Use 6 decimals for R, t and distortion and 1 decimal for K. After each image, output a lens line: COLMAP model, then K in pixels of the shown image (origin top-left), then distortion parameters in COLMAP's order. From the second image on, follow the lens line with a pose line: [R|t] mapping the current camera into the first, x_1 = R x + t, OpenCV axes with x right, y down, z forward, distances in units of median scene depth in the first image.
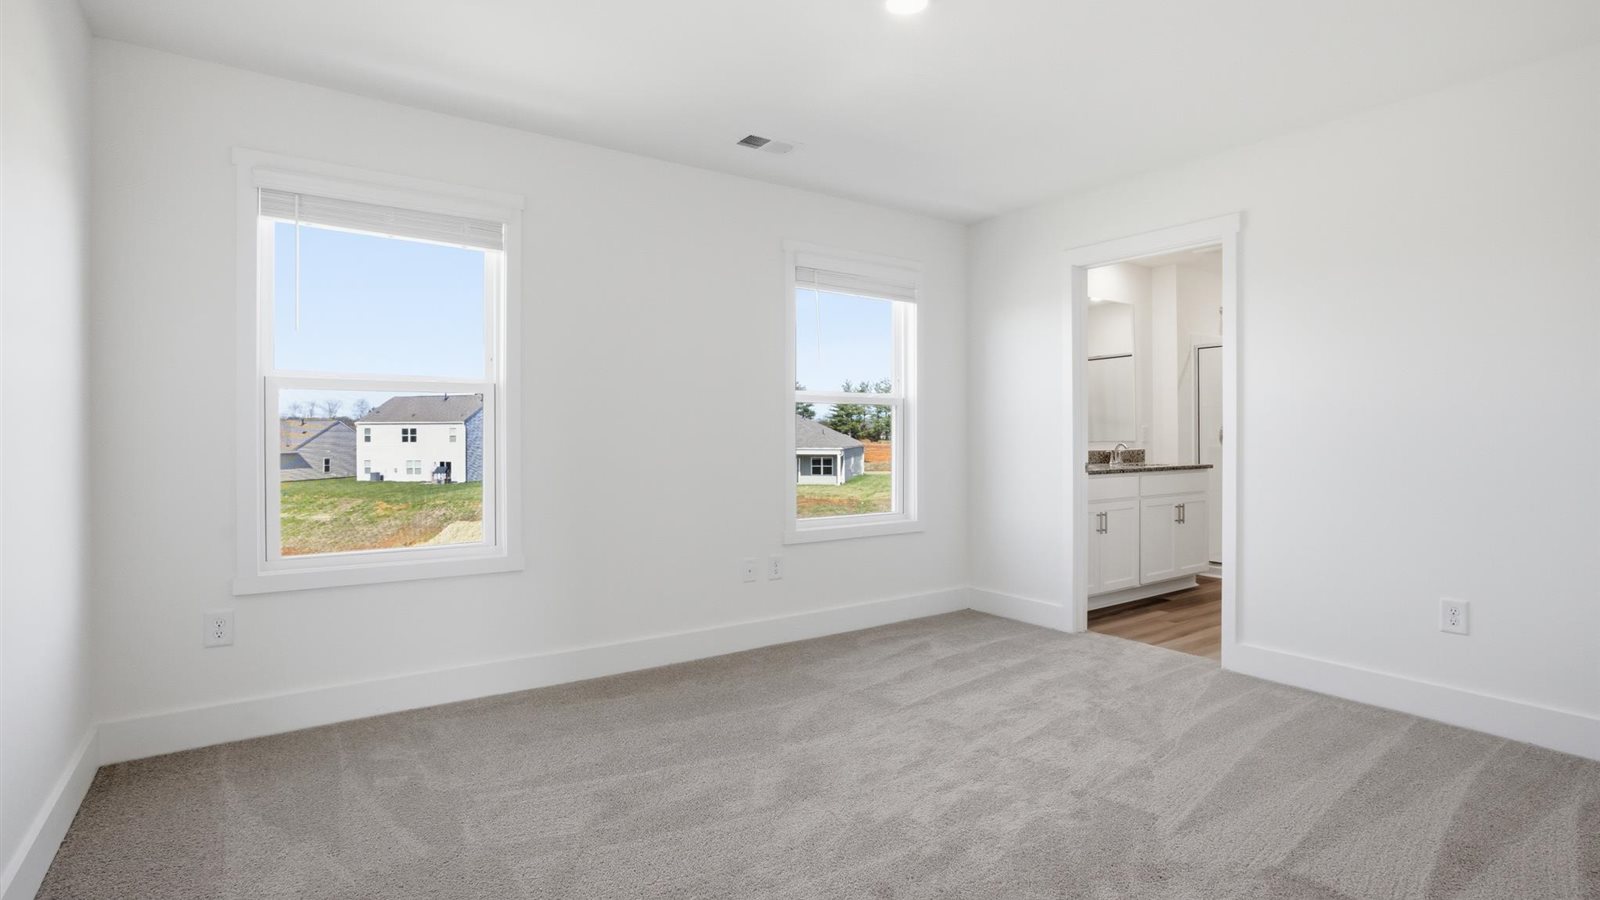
lens RADIAL K [[787.4, 0, 808.1], [0, 787.4, 439.6], [0, 0, 1]] dist [-0.003221, 0.000045]
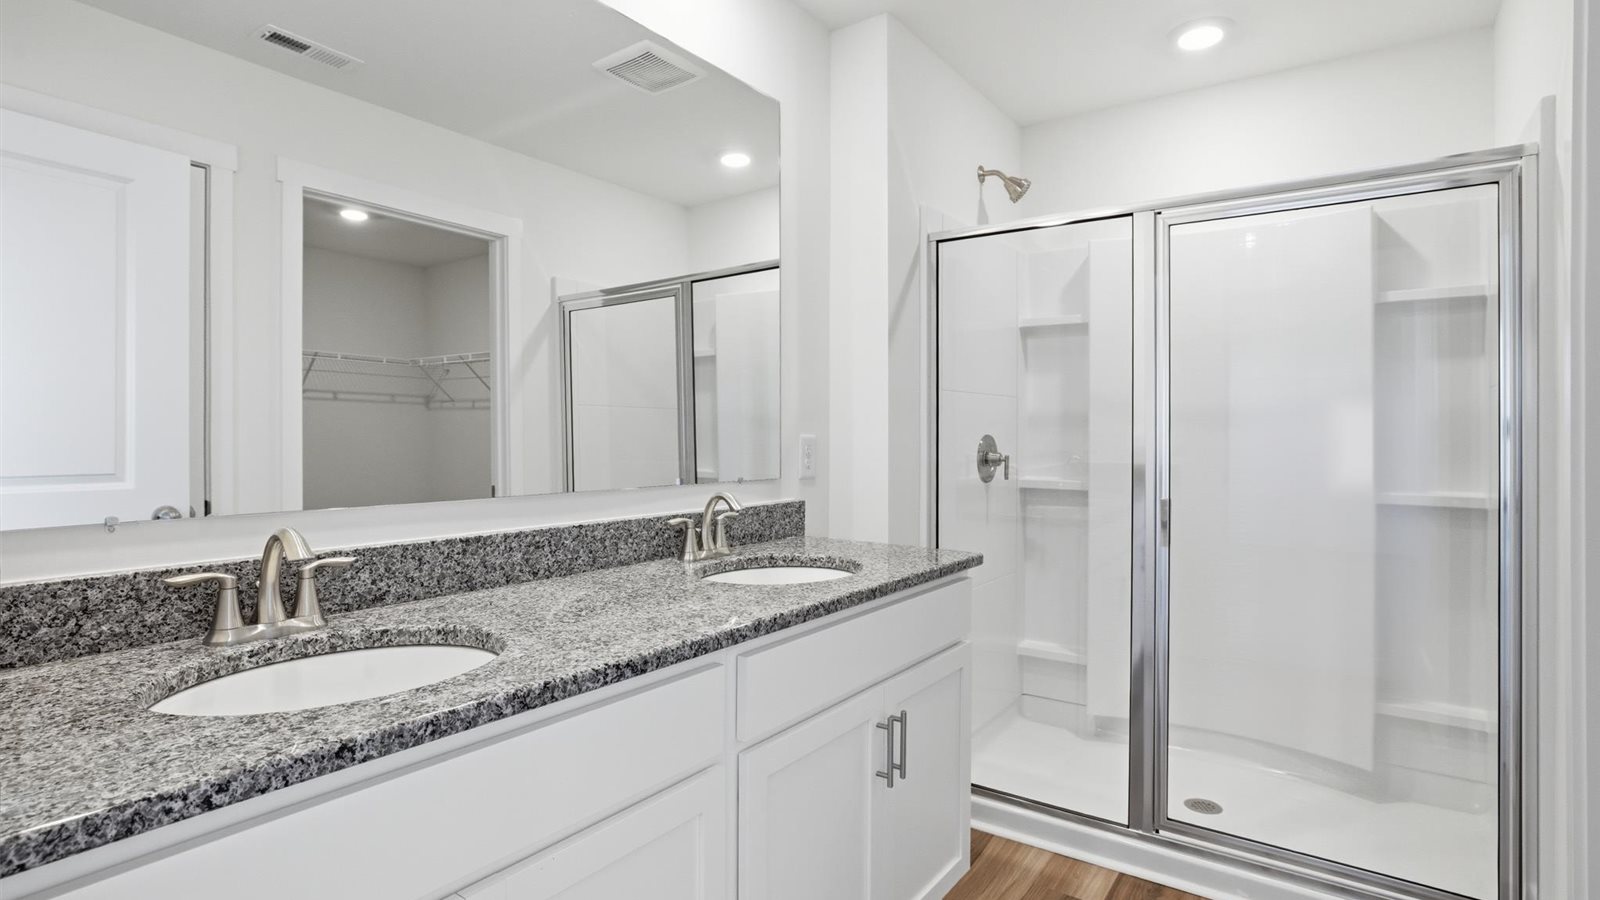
lens RADIAL K [[787.4, 0, 799.9], [0, 787.4, 444.3], [0, 0, 1]] dist [-0.003221, 0.000045]
pose [[0.947698, 0.005593, 0.319118, 0.317678], [-0.005852, 0.999983, -0.000145, -0.013830], [-0.319114, -0.001730, 0.947715, 0.673737]]
